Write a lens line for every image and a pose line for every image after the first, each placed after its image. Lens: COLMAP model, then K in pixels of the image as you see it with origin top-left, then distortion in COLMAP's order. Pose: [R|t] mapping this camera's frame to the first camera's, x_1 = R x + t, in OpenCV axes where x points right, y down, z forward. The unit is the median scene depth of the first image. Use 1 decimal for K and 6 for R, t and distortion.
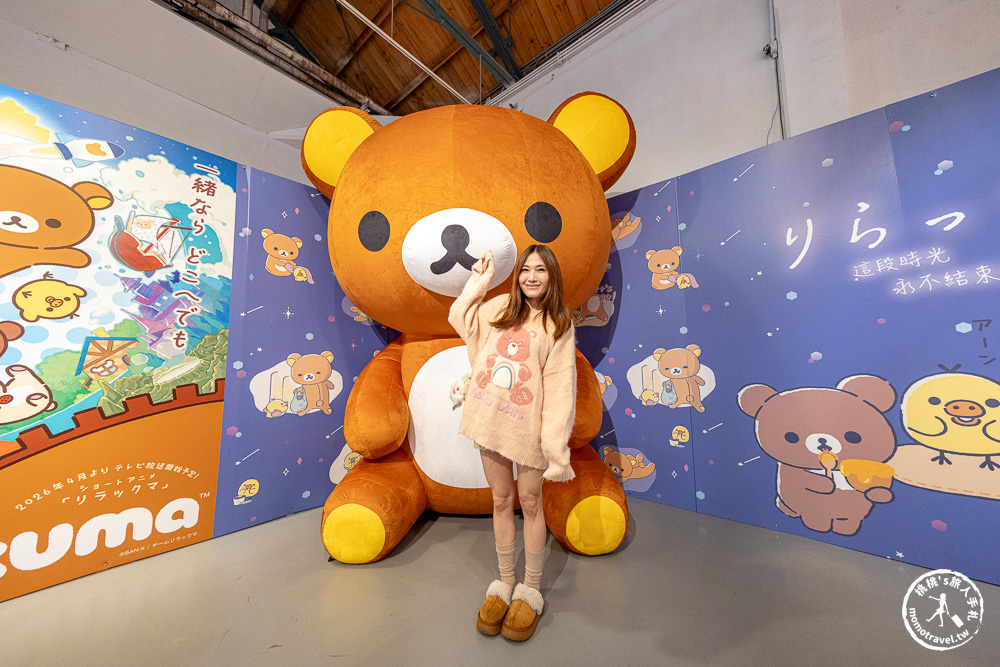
lens RADIAL K [[338.2, 0, 501.6], [0, 338.2, 331.6], [0, 0, 1]] dist [-0.002747, -0.000507]
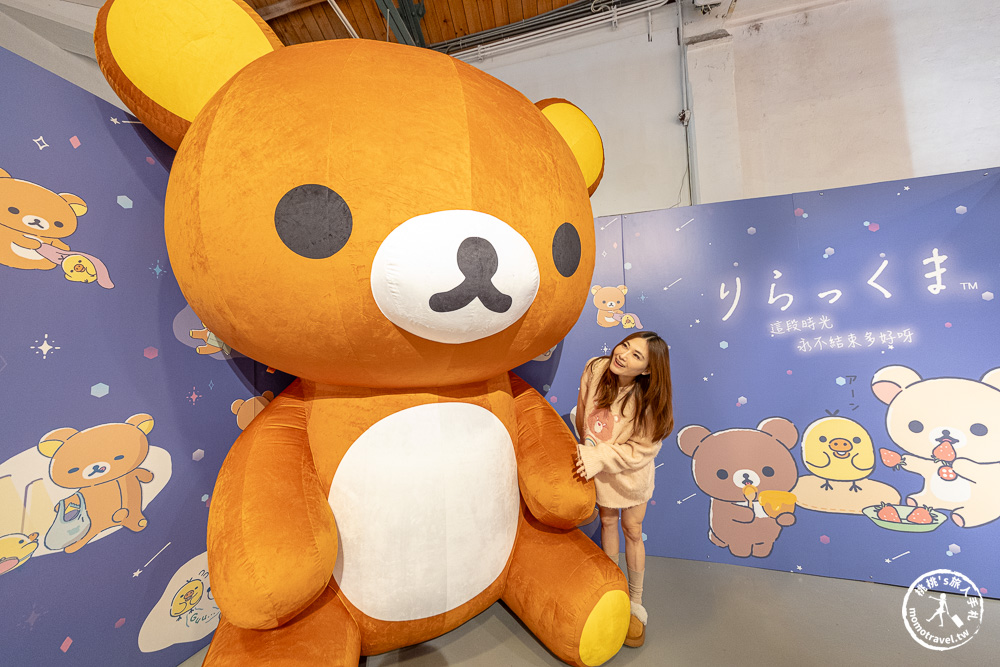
lens RADIAL K [[338.2, 0, 497.5], [0, 338.2, 336.0], [0, 0, 1]] dist [-0.002747, -0.000507]
pose [[0.901646, 0.035126, 0.431045, -0.312126], [-0.035061, 0.999352, -0.008098, -0.109329], [-0.431051, -0.007811, 0.902294, 0.349963]]
